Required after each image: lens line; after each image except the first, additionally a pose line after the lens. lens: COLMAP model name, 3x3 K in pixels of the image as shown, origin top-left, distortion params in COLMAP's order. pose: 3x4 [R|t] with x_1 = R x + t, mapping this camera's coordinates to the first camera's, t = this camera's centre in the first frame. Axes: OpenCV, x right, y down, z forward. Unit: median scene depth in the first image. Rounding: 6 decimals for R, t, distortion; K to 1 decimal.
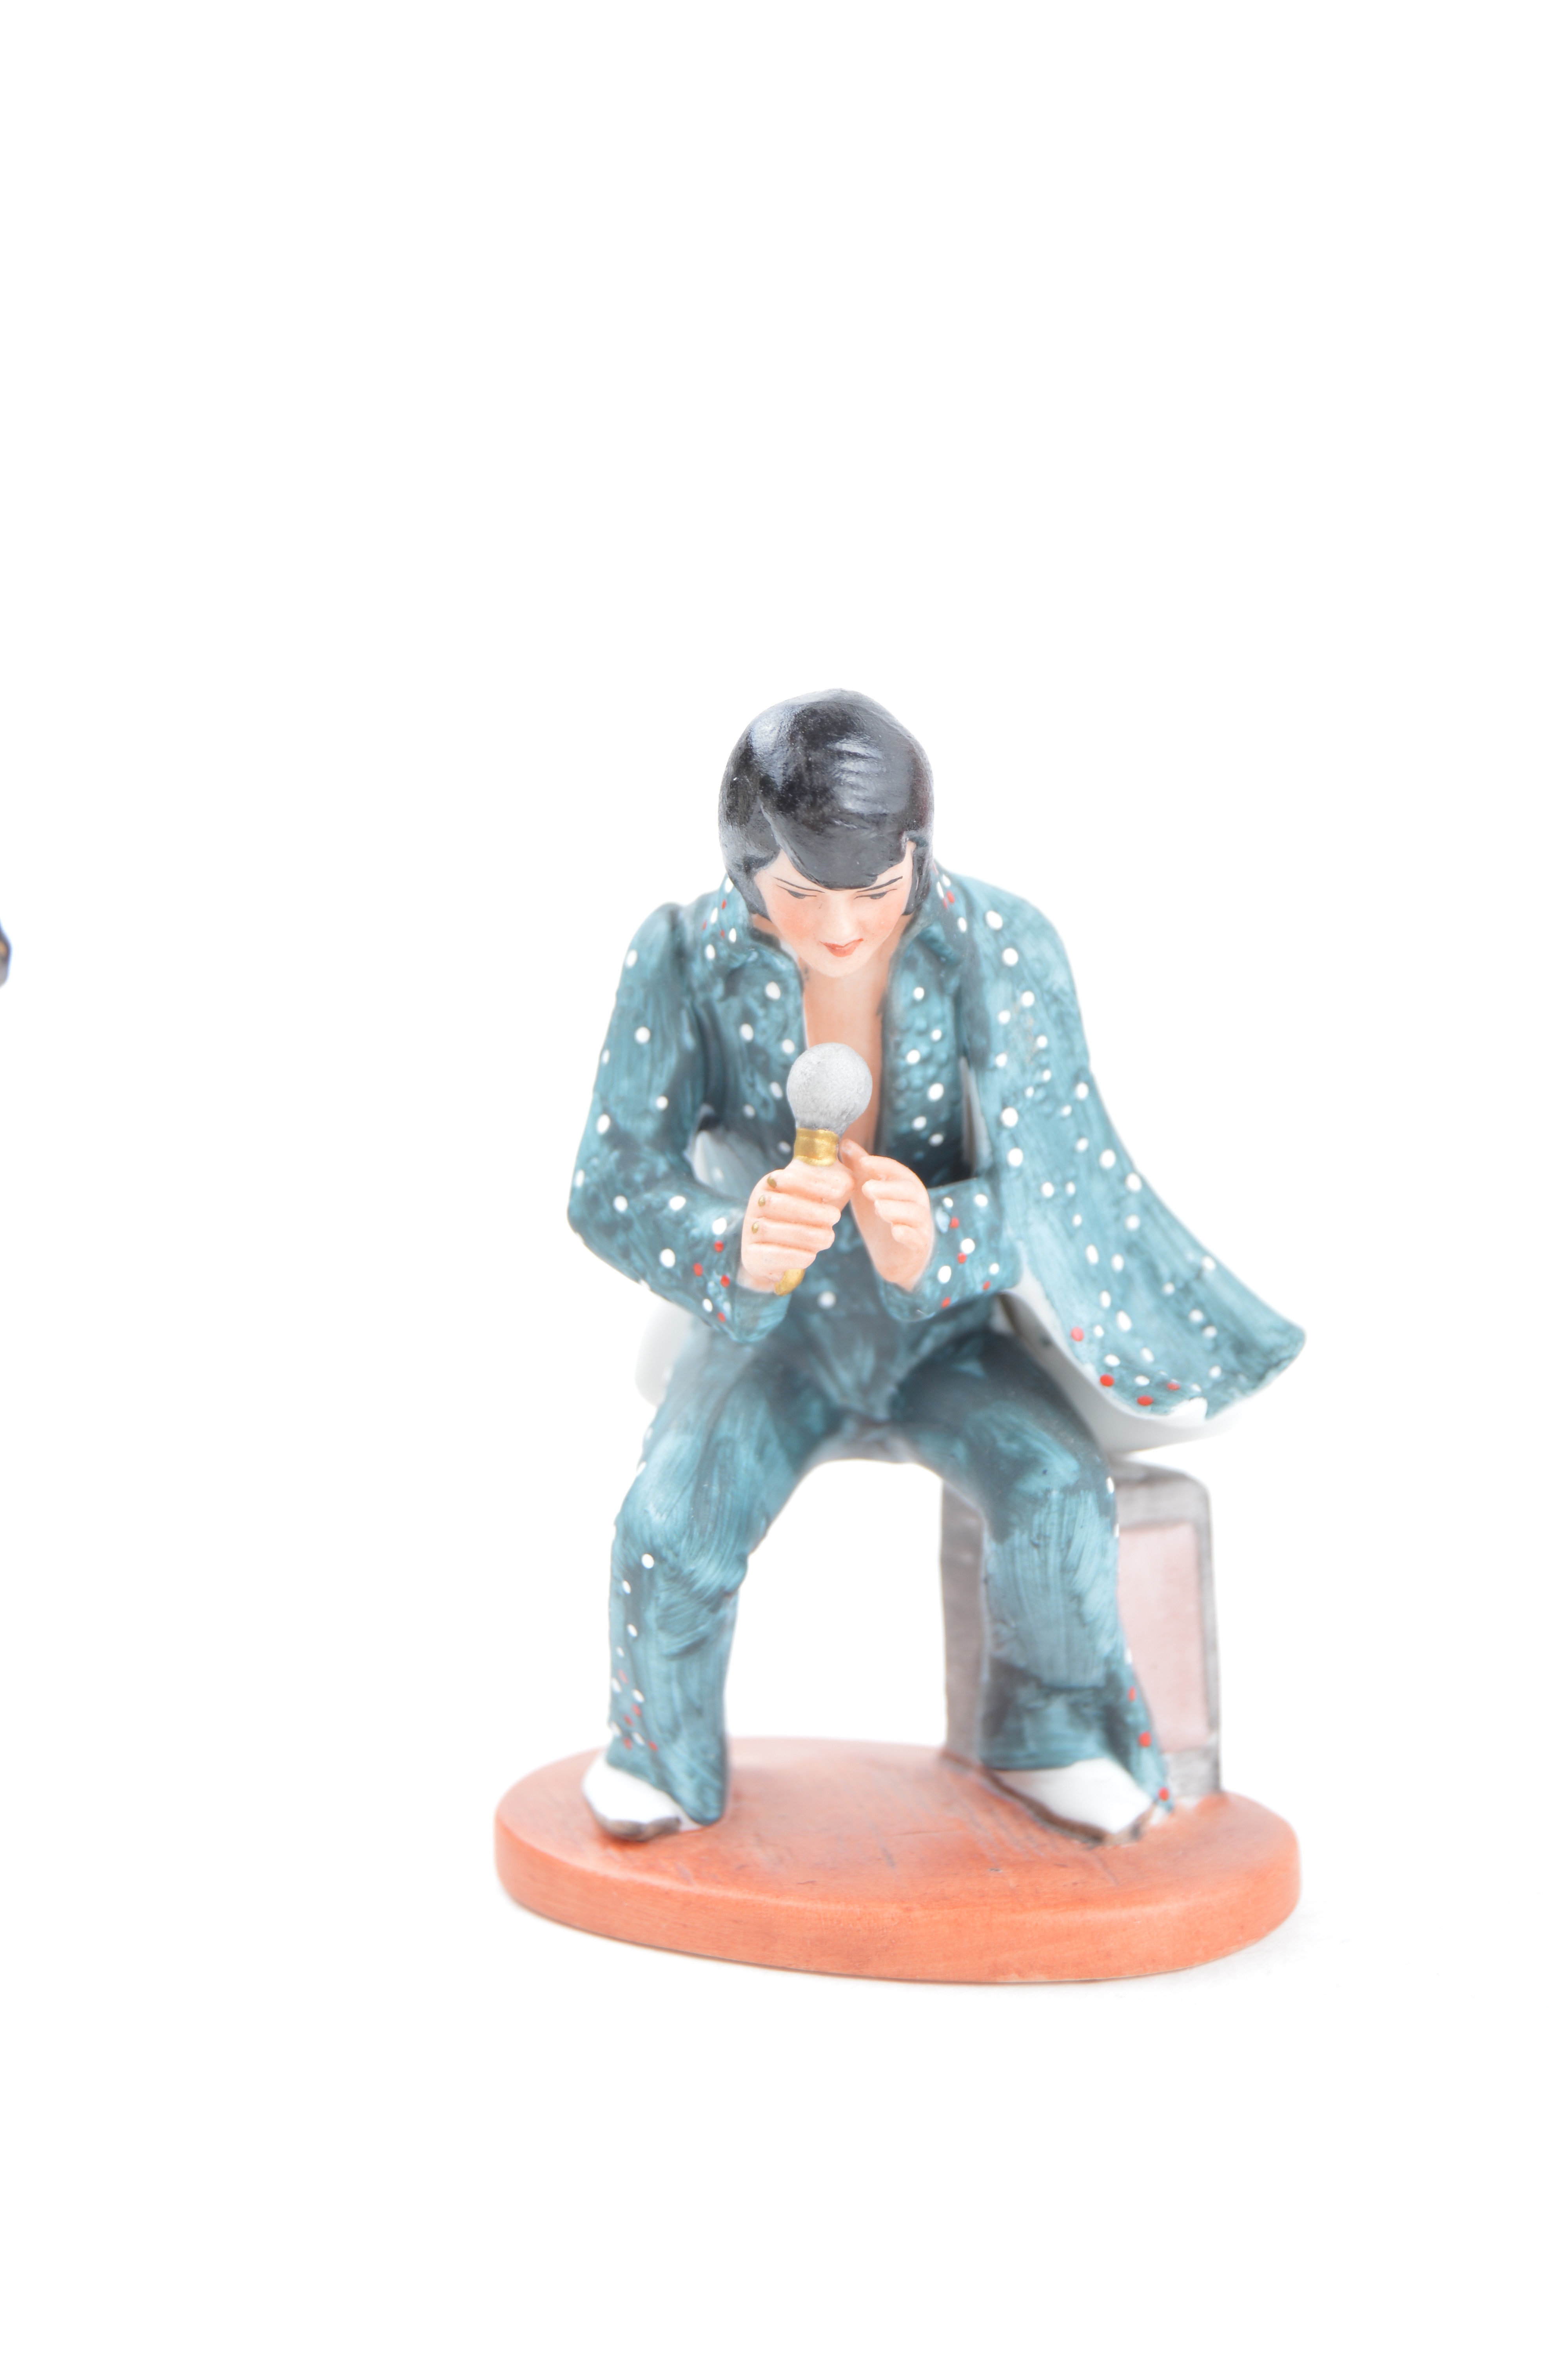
lens RADIAL K [[4696.0, 0, 784.0], [0, 4696.0, 1179.5], [0, 0, 1]] dist [-0.107886, -0.315249]
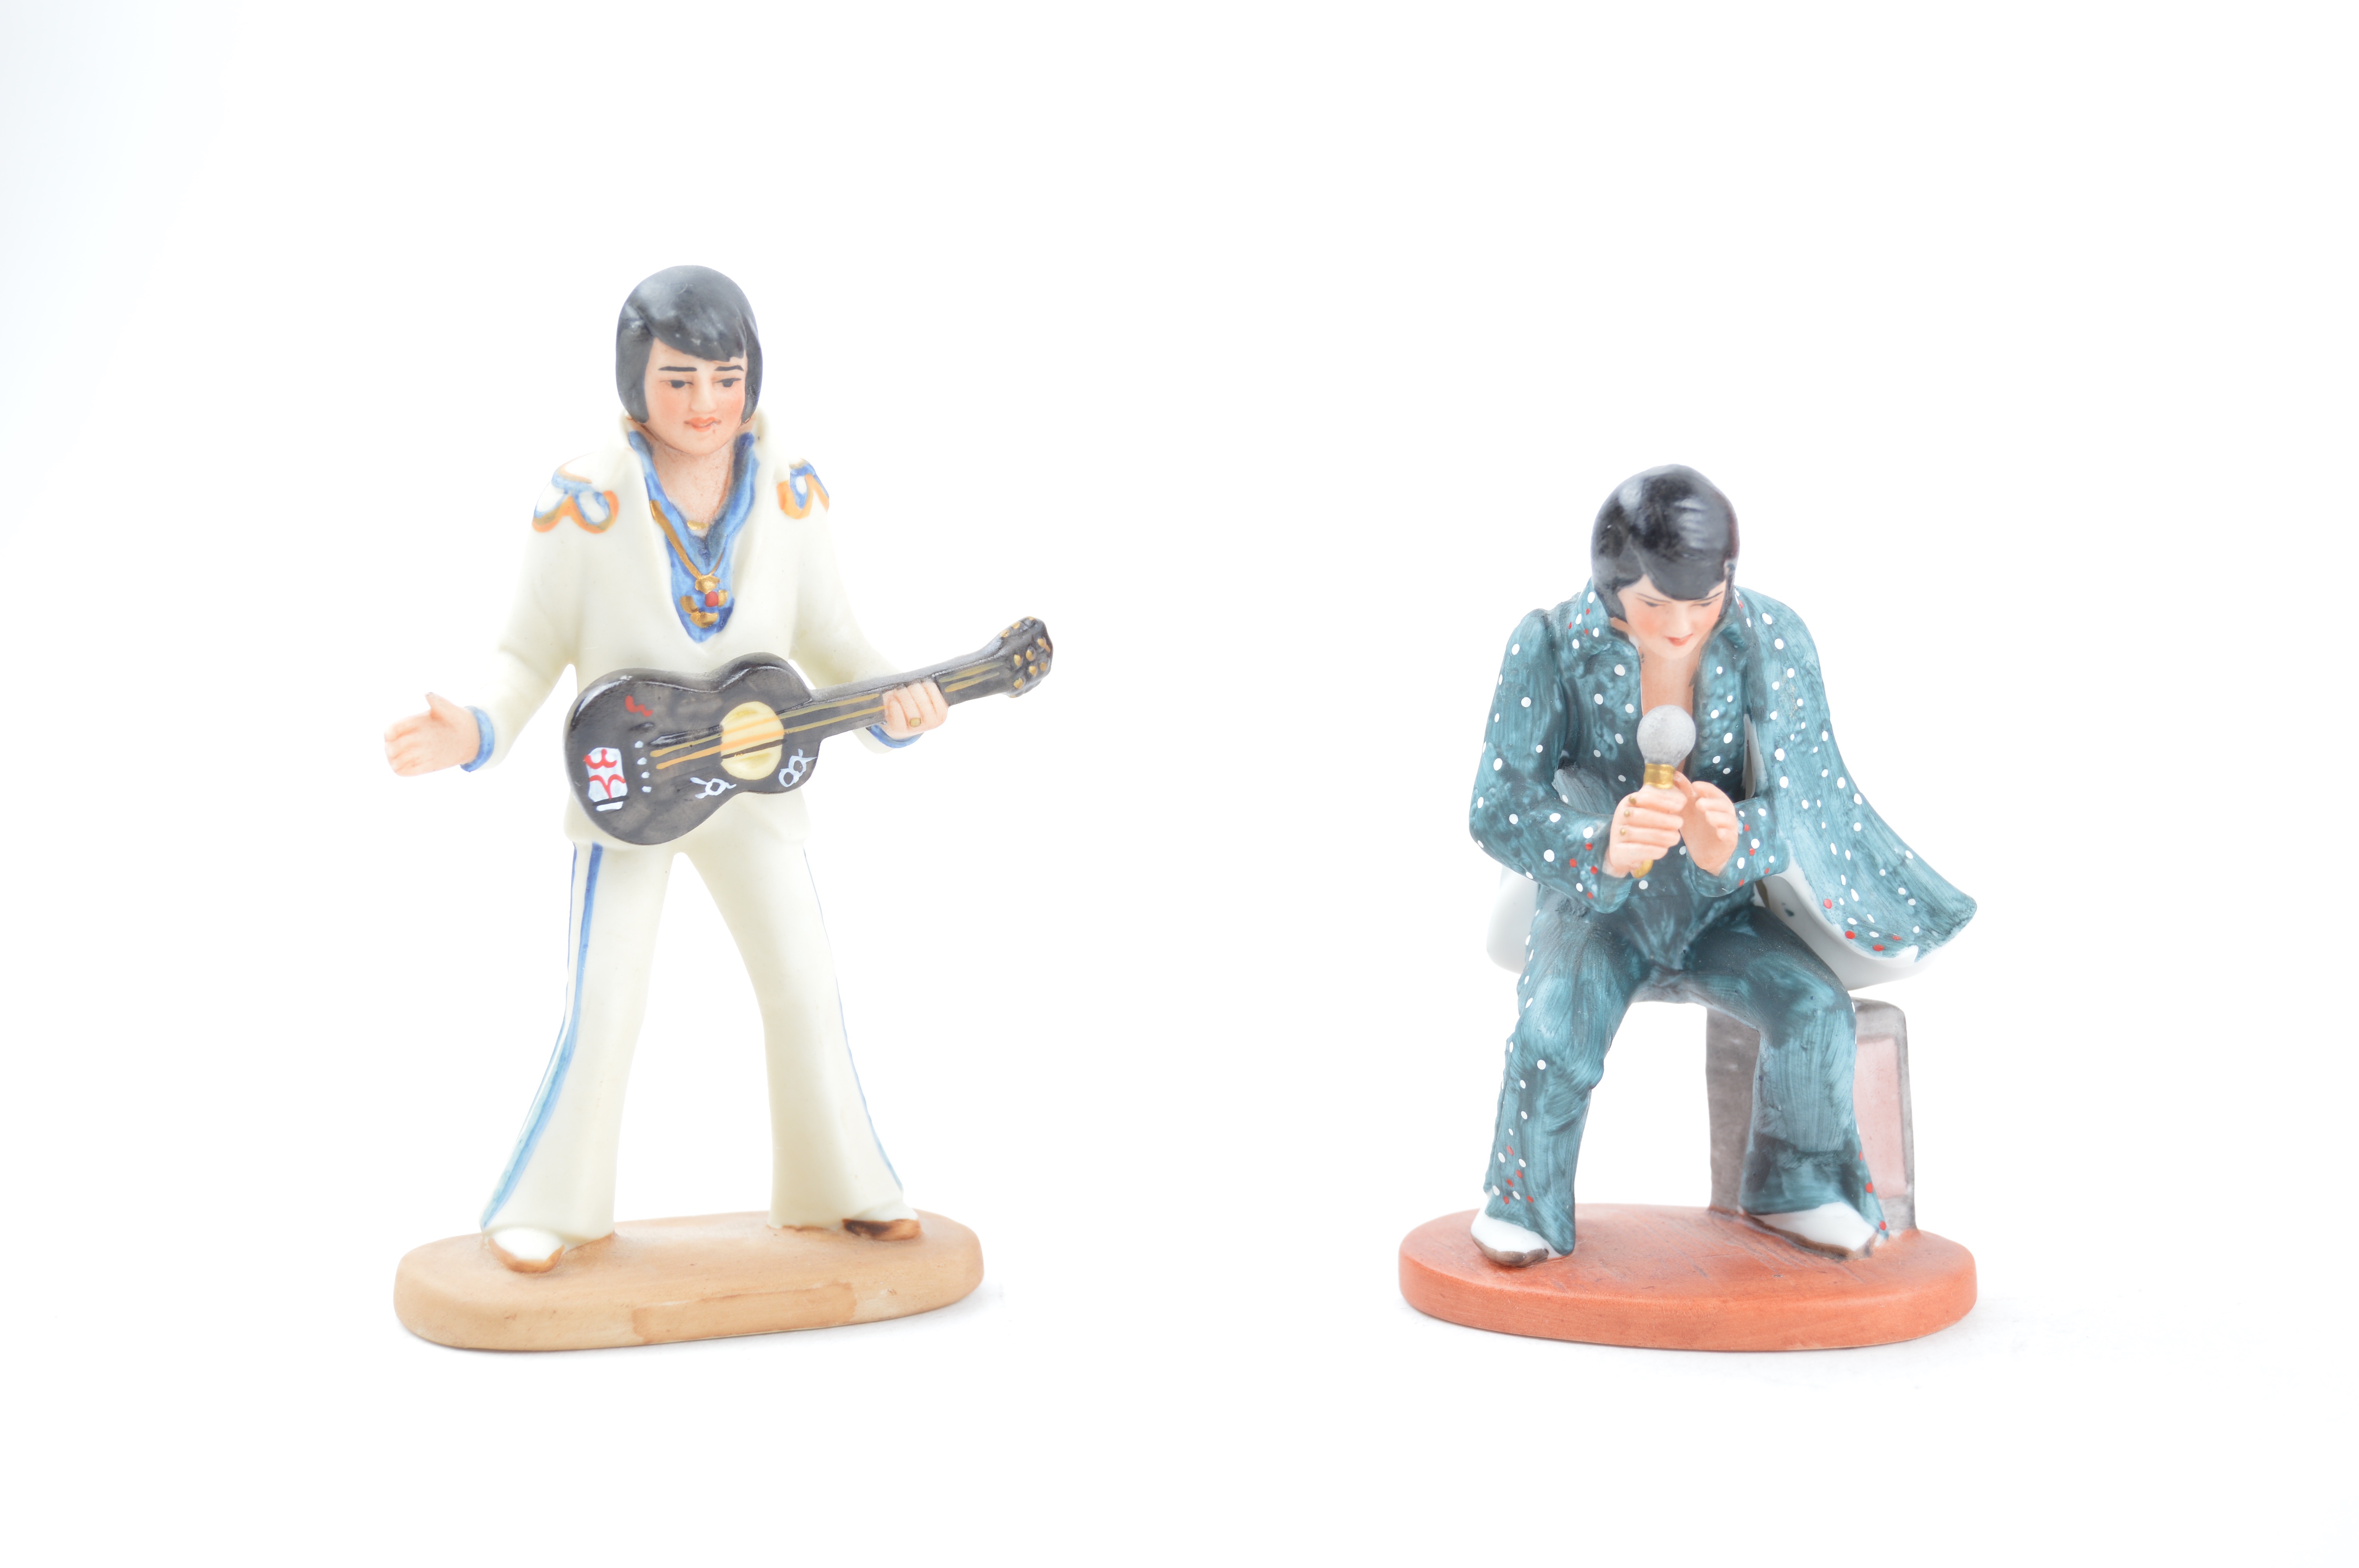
lens RADIAL K [[4696.0, 0, 1179.5], [0, 4696.0, 784.0], [0, 0, 1]] dist [-0.107886, -0.315249]
pose [[0.999317, -0.017164, 0.032714, -0.184228], [0.017684, 0.999721, -0.015670, 0.015218], [-0.032436, 0.016238, 0.999342, -0.439577]]
